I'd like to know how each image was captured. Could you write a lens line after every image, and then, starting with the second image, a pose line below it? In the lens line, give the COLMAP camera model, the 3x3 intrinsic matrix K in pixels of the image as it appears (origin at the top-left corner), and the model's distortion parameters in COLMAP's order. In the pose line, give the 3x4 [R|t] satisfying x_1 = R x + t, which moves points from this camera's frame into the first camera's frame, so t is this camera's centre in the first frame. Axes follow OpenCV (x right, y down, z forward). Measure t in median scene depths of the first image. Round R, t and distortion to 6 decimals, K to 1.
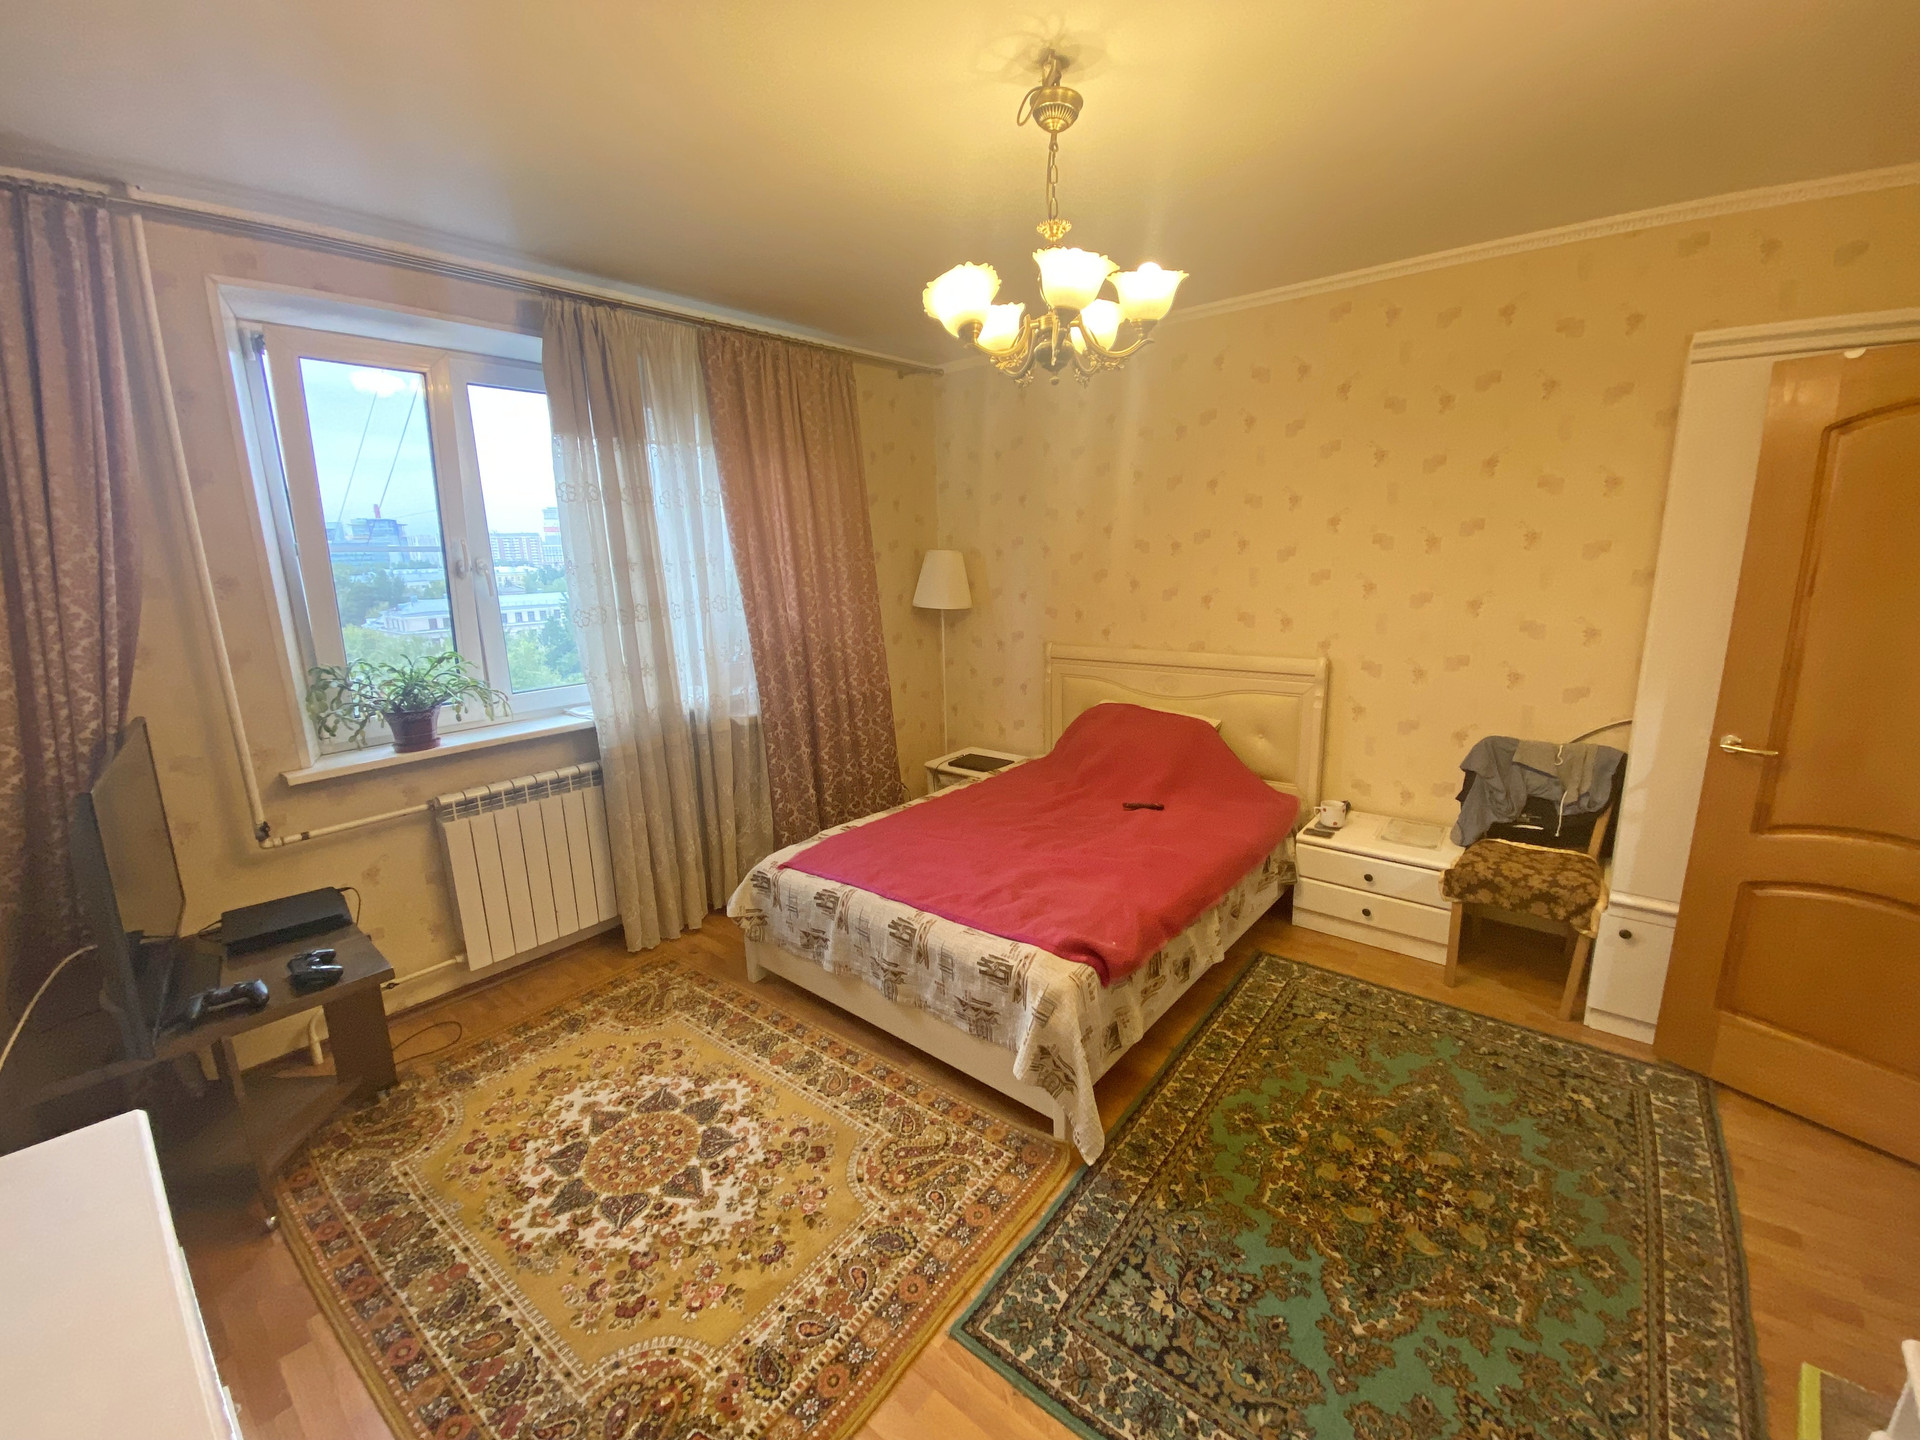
lens RADIAL K [[779.1, 0, 959.7], [0, 779.1, 711.8], [0, 0, 1]] dist [0.027085, -0.022654]
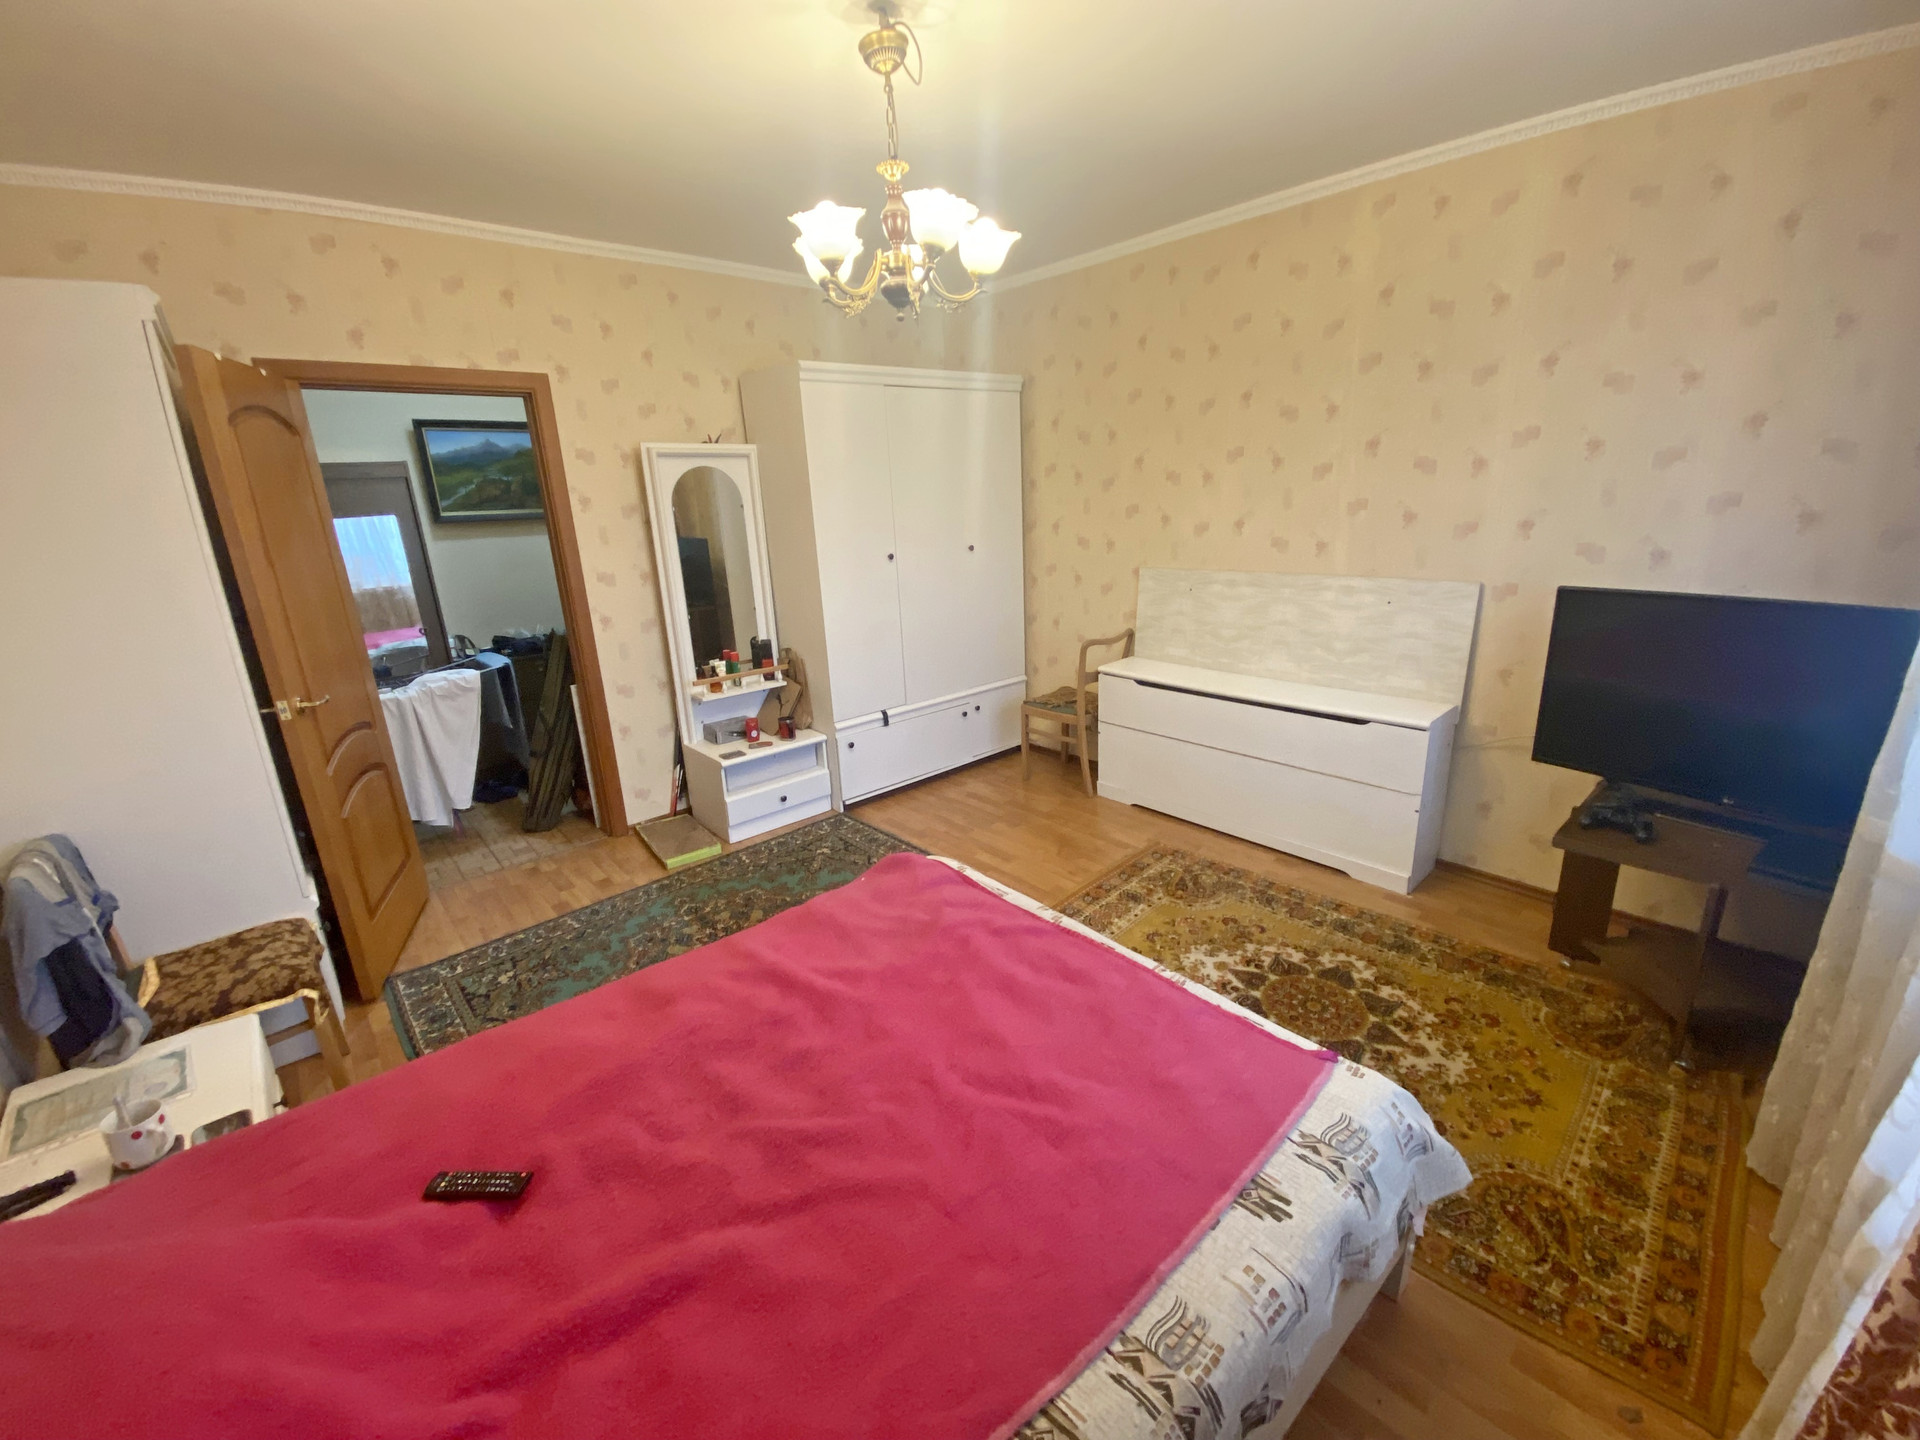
lens RADIAL K [[779.1, 0, 959.7], [0, 779.1, 711.8], [0, 0, 1]] dist [0.027085, -0.022654]
pose [[-0.987516, 0.028081, 0.154994, -0.114392], [0.096288, 0.886346, 0.452901, -0.432305], [-0.124660, 0.462172, -0.877985, 2.227726]]
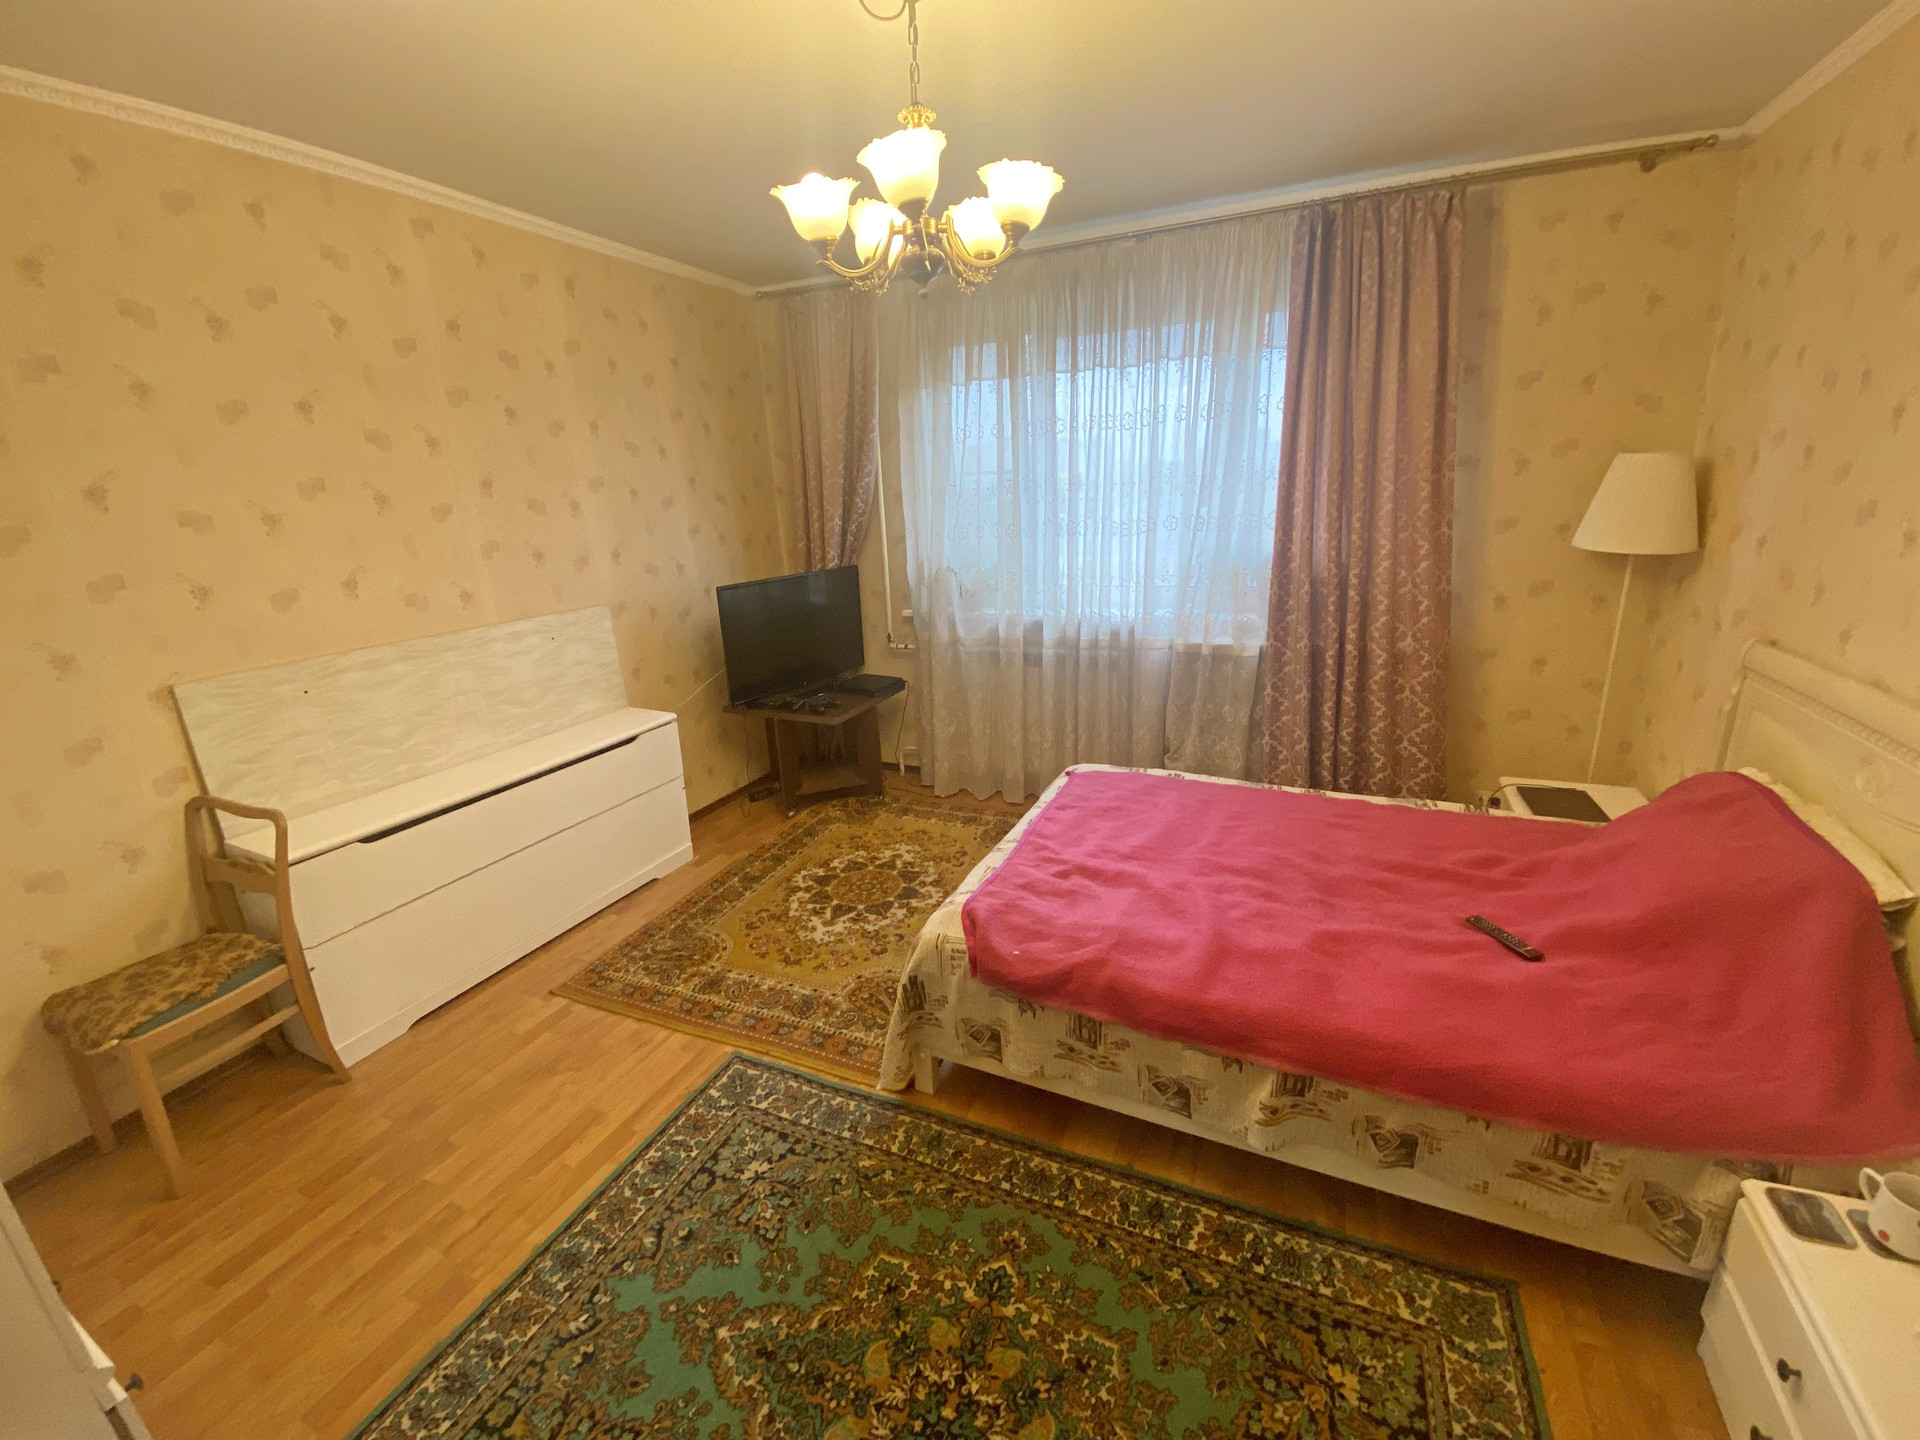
lens RADIAL K [[779.1, 0, 959.7], [0, 779.1, 711.8], [0, 0, 1]] dist [0.027085, -0.022654]
pose [[0.271004, 0.289769, -0.917928, 1.128282], [-0.164134, 0.953559, 0.252558, -0.211298], [0.948481, 0.082219, 0.305979, 0.825284]]
